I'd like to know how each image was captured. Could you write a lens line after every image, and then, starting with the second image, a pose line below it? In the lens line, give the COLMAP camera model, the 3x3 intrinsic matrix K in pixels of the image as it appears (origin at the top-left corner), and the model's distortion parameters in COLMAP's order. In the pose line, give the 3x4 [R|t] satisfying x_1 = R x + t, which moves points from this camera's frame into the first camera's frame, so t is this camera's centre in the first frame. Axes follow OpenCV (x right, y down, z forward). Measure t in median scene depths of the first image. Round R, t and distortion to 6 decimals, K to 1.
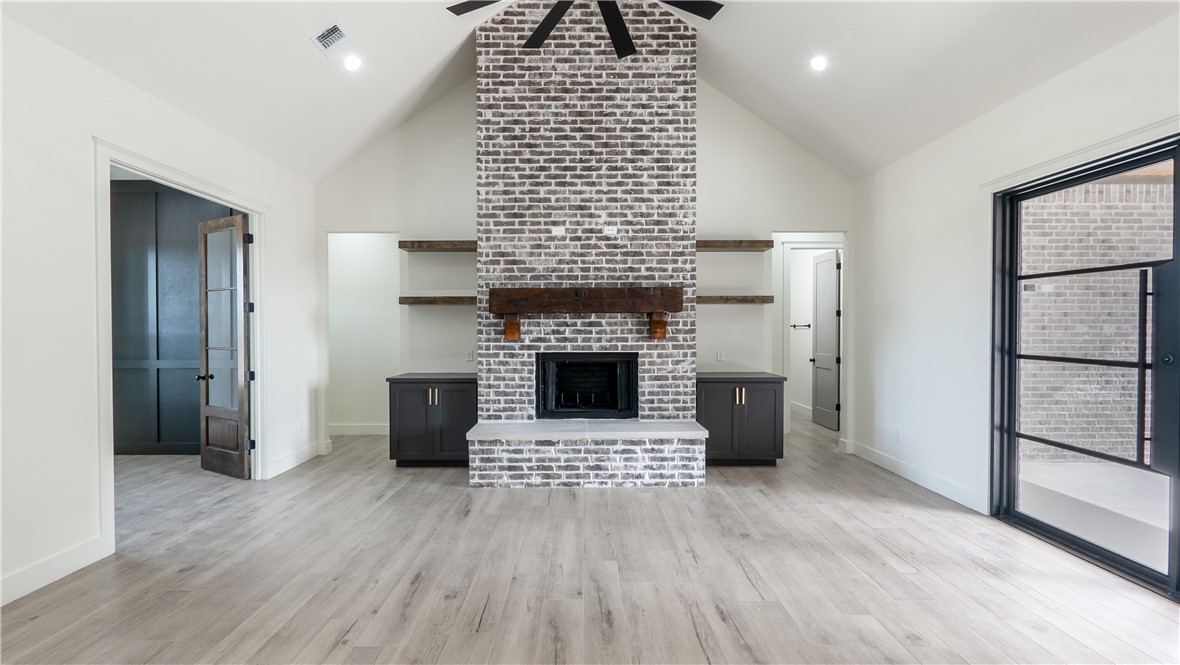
lens RADIAL K [[546.2, 0, 585.0], [0, 546.2, 334.1], [0, 0, 1]] dist [-0.005315, 0.000453]
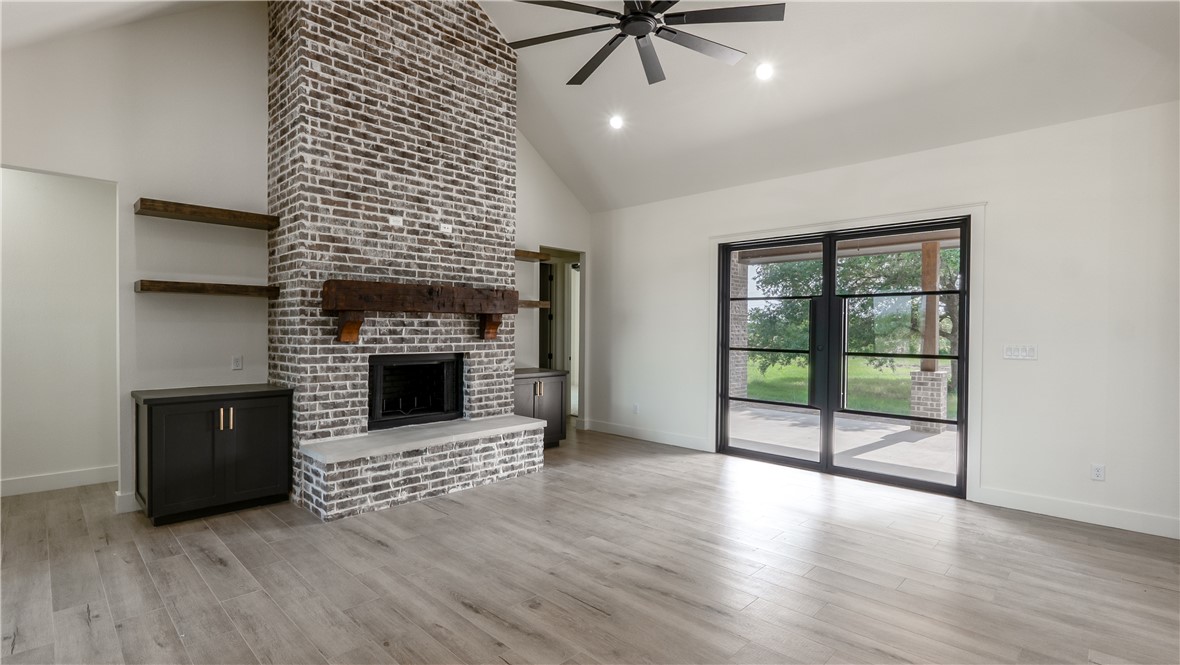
lens RADIAL K [[546.2, 0, 582.5], [0, 546.2, 333.9], [0, 0, 1]] dist [-0.005315, 0.000453]
pose [[0.704637, 0.001037, 0.709567, -0.474268], [-0.001029, 0.999999, -0.000440, -0.000917], [-0.709567, -0.000420, 0.704638, 0.138214]]
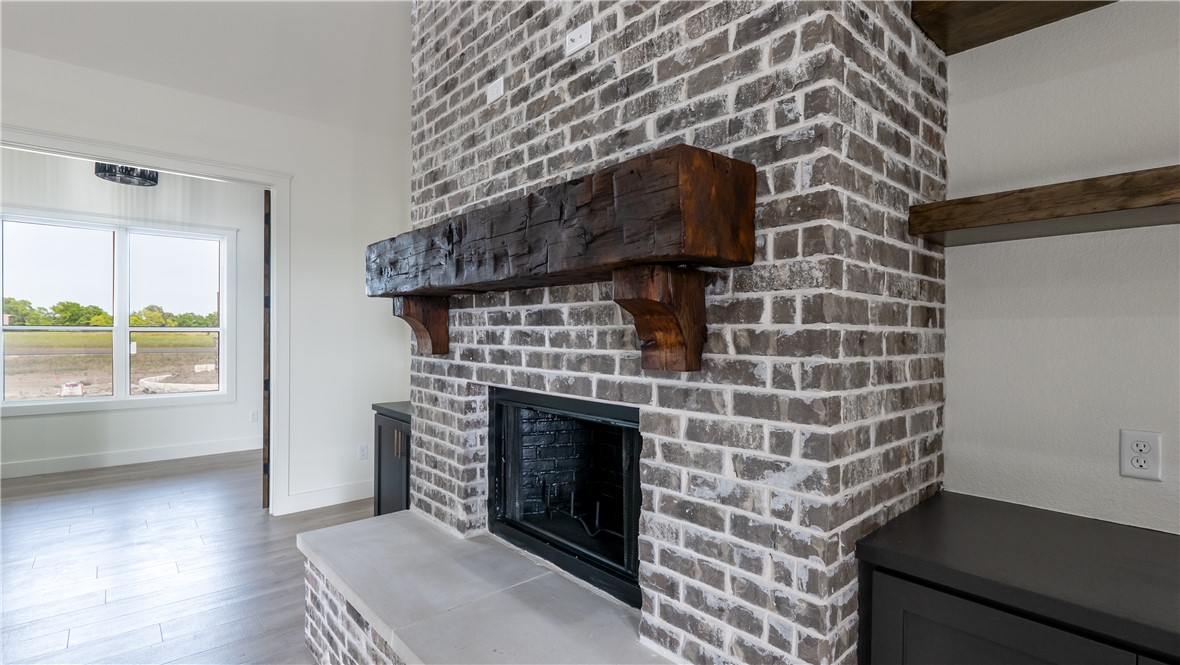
lens RADIAL K [[546.2, 0, 583.4], [0, 546.2, 335.6], [0, 0, 1]] dist [-0.005315, 0.000453]
pose [[0.658022, 0.012571, -0.752894, 0.305236], [-0.014930, 0.999882, 0.003646, -0.008010], [0.752851, 0.008842, 0.658132, 0.781488]]
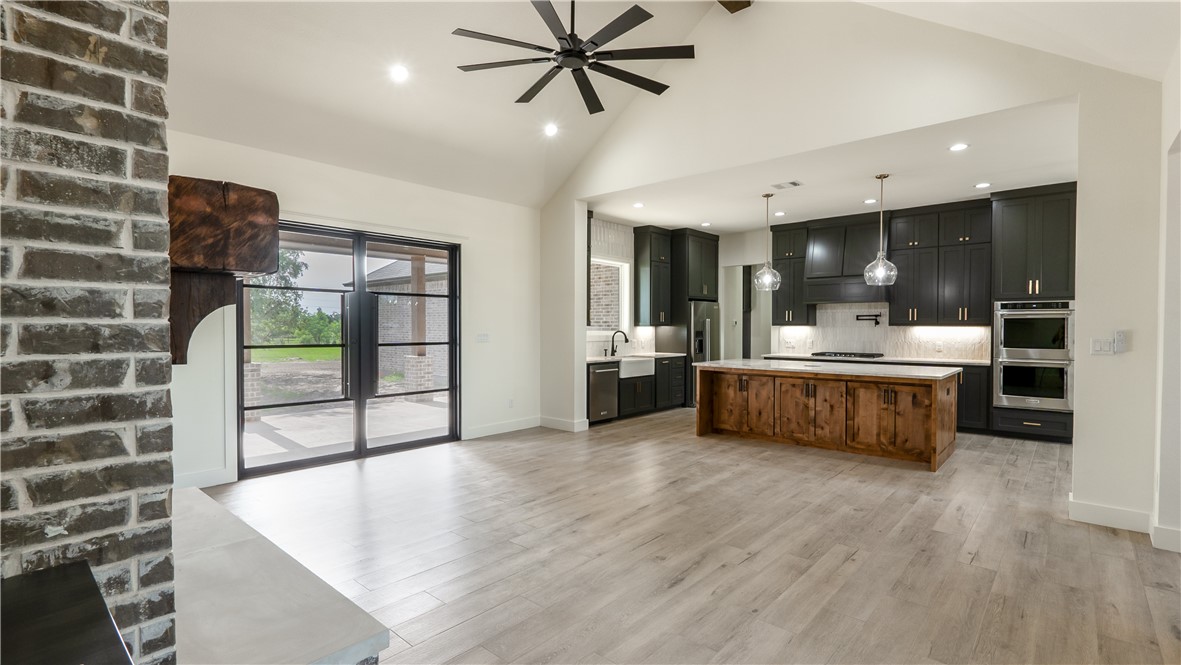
lens RADIAL K [[548.1, 0, 586.3], [0, 548.1, 329.7], [0, 0, 1]] dist [0.002443, 0.000165]
pose [[-0.743478, -0.004834, 0.668743, -0.488184], [0.005969, 0.999886, 0.013864, -0.009657], [-0.668734, 0.014299, -0.743364, 1.059688]]
